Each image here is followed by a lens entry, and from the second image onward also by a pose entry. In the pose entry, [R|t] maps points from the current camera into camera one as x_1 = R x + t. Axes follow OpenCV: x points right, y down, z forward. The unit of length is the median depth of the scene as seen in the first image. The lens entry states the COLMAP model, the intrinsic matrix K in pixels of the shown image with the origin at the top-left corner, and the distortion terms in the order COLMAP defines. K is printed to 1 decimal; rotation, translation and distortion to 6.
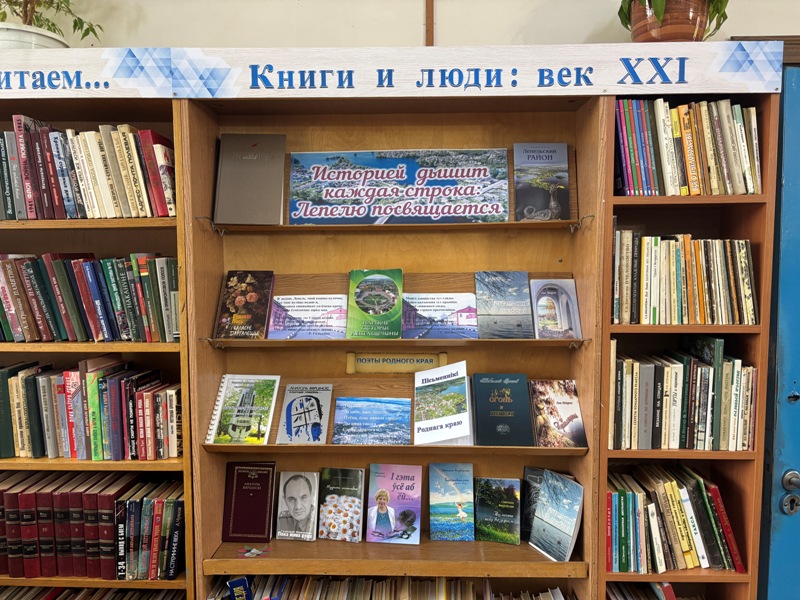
lens RADIAL K [[607.3, 0, 402.6], [0, 607.3, 300.5], [0, 0, 1]] dist [0.041970, -0.039743]
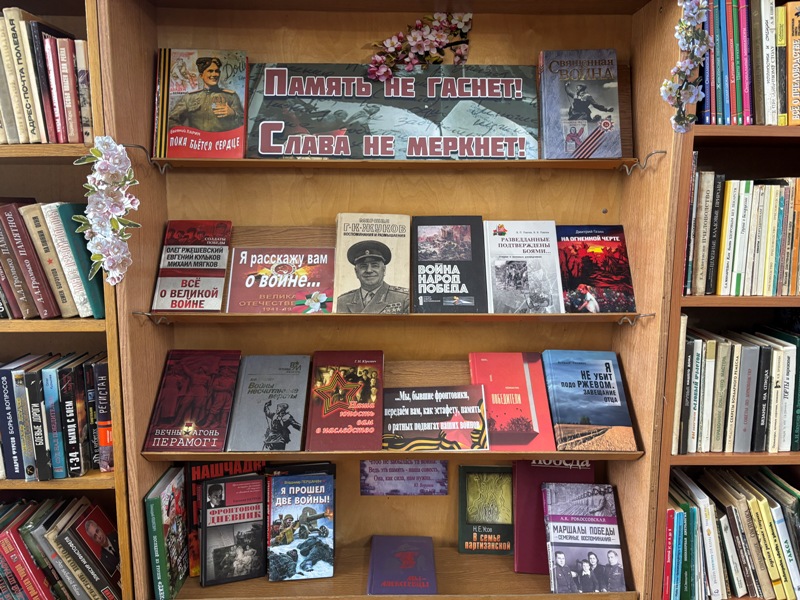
lens RADIAL K [[607.3, 0, 401.2], [0, 607.3, 278.4], [0, 0, 1]] dist [0.041970, -0.039743]
pose [[0.998287, 0.000868, 0.058504, -0.055087], [-0.003990, 0.998572, 0.053279, -0.021733], [-0.058374, -0.053421, 0.996864, 0.256366]]
